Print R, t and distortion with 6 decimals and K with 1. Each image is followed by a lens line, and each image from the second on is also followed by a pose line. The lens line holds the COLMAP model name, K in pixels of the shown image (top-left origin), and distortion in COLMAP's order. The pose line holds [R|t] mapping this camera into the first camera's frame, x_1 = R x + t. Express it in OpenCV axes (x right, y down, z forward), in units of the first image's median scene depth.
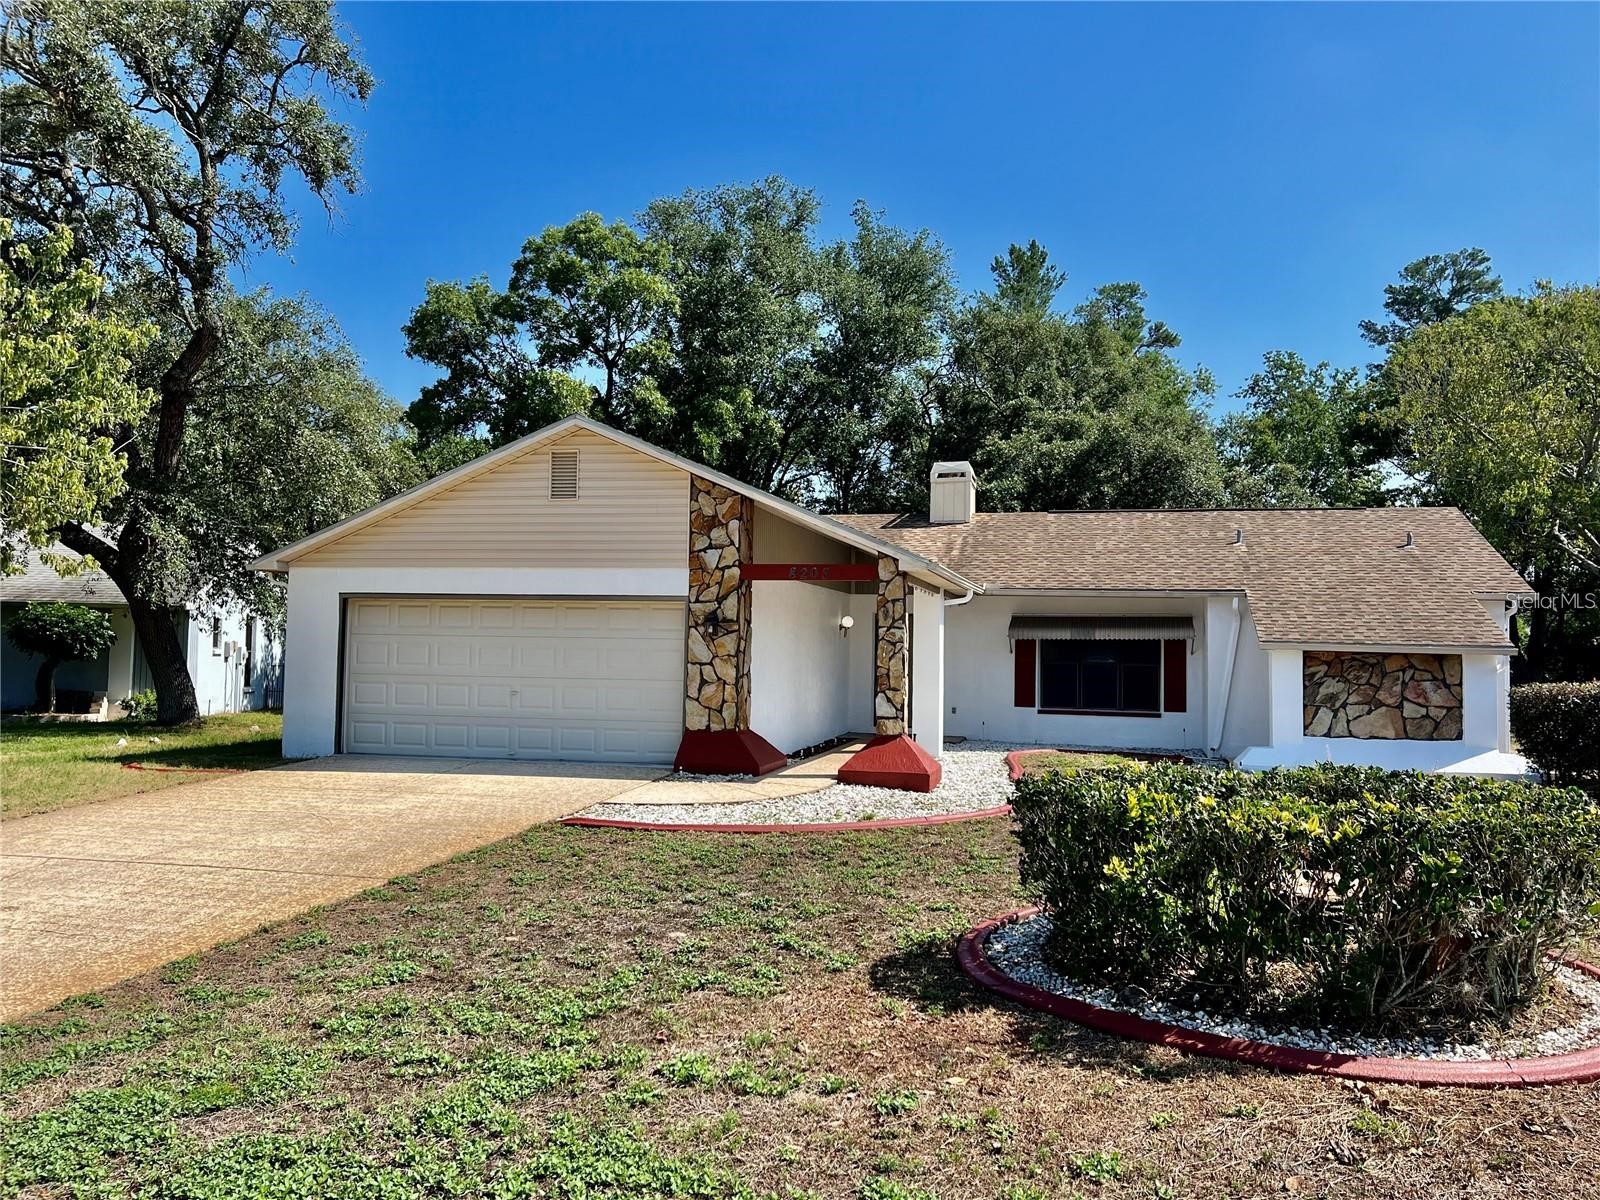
lens RADIAL K [[1252.1, 0, 797.8], [0, 1252.1, 602.3], [0, 0, 1]] dist [0.010829, -0.000063]
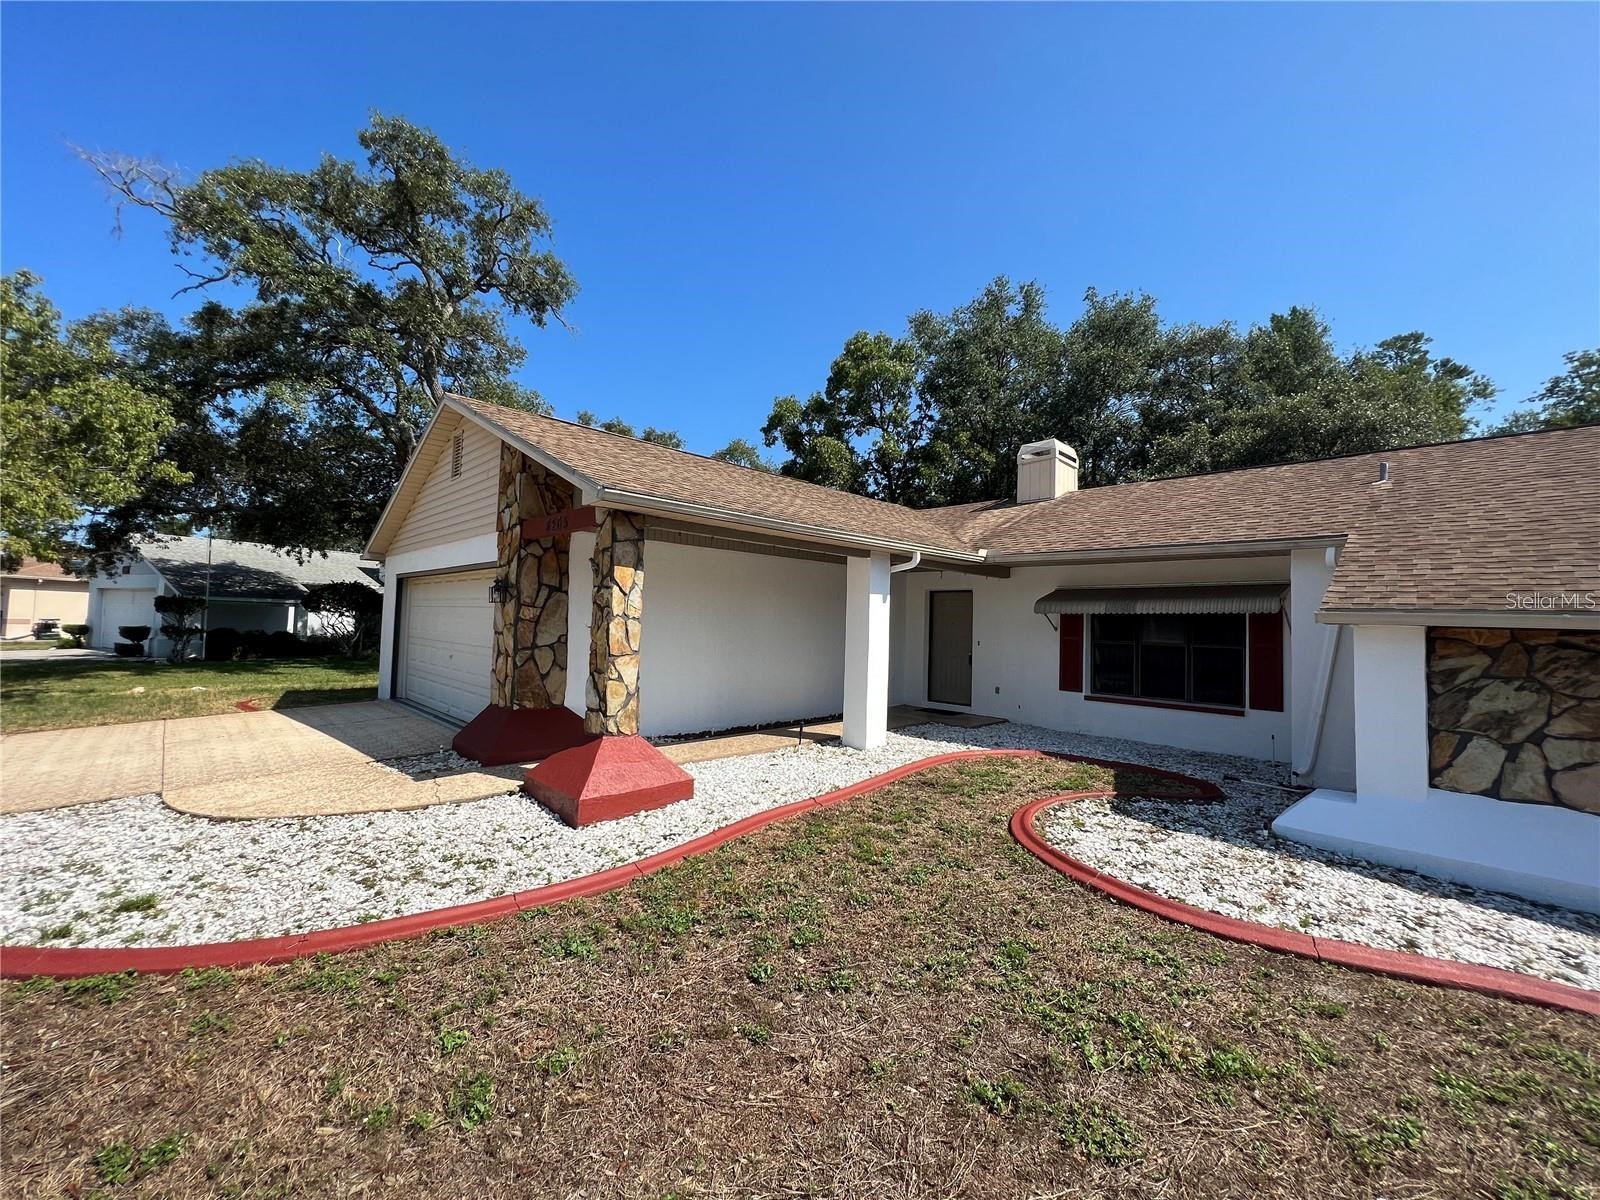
lens RADIAL K [[642.2, 0, 806.3], [0, 642.2, 591.8], [0, 0, 1]] dist [-0.001330, 0.000520]
pose [[0.852386, -0.021145, -0.522485, 0.268887], [0.010205, 0.999664, -0.023809, 0.022951], [0.522813, 0.014963, 0.852316, 0.526907]]
